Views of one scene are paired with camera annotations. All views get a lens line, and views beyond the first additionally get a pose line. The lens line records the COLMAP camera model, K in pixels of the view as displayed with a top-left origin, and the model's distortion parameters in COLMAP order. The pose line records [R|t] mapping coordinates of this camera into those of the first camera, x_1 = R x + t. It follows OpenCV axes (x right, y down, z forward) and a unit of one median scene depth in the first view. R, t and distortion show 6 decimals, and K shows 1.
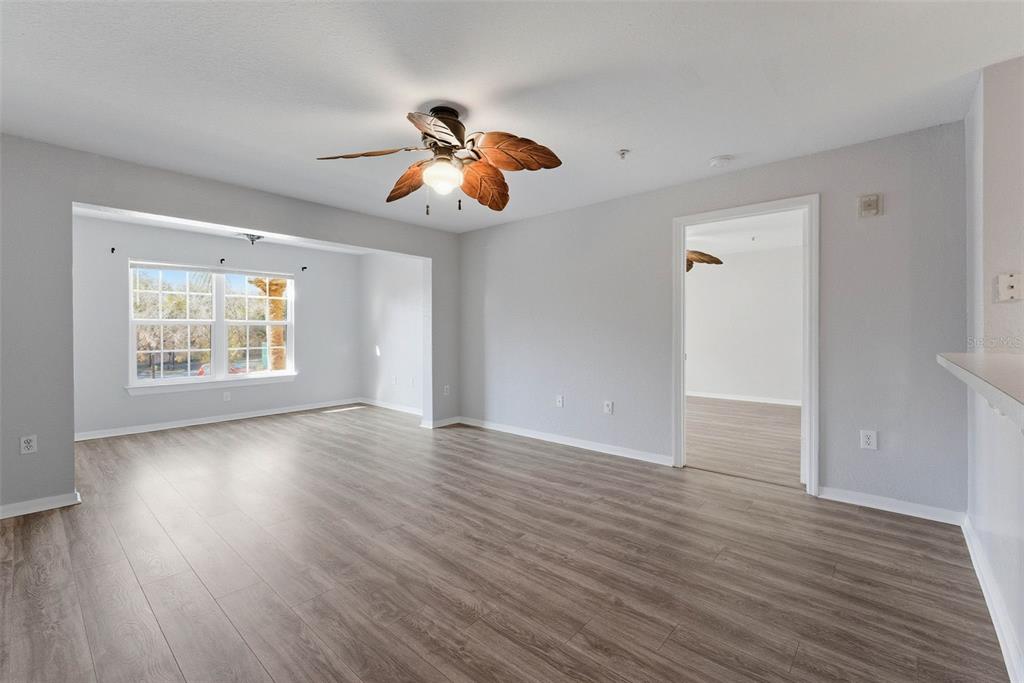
lens RADIAL K [[423.5, 0, 505.4], [0, 423.5, 335.7], [0, 0, 1]] dist [-0.004669, 0.000642]
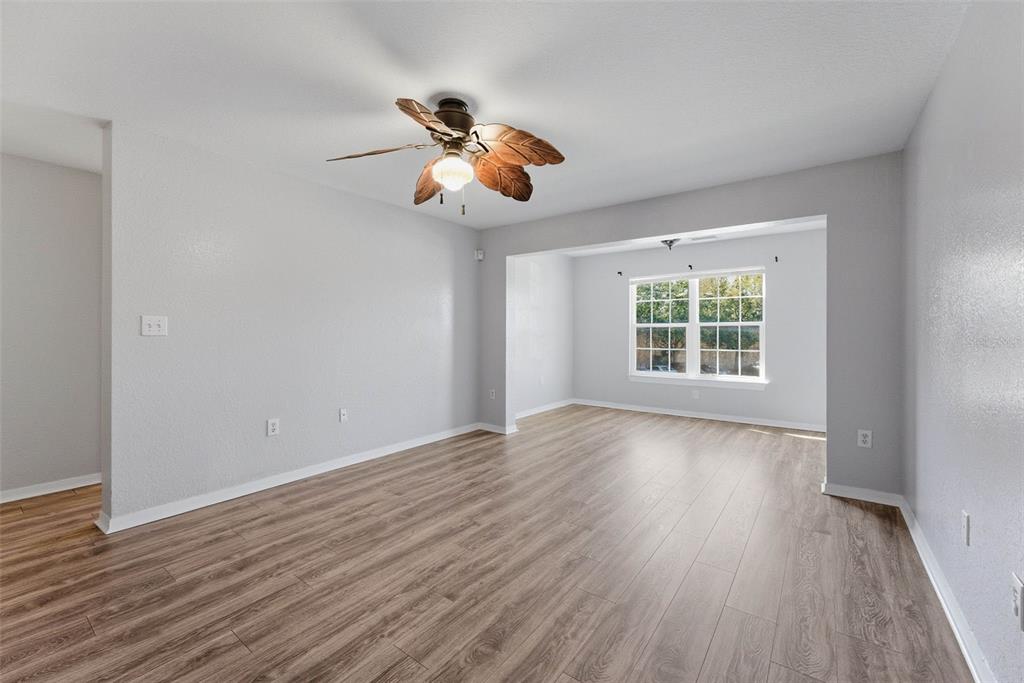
lens RADIAL K [[423.5, 0, 509.2], [0, 423.5, 333.1], [0, 0, 1]] dist [-0.004669, 0.000642]
pose [[0.096669, 0.002885, -0.995312, 0.574288], [-0.013706, 0.999905, 0.001567, -0.009011], [0.995222, 0.013490, 0.096699, 0.724552]]
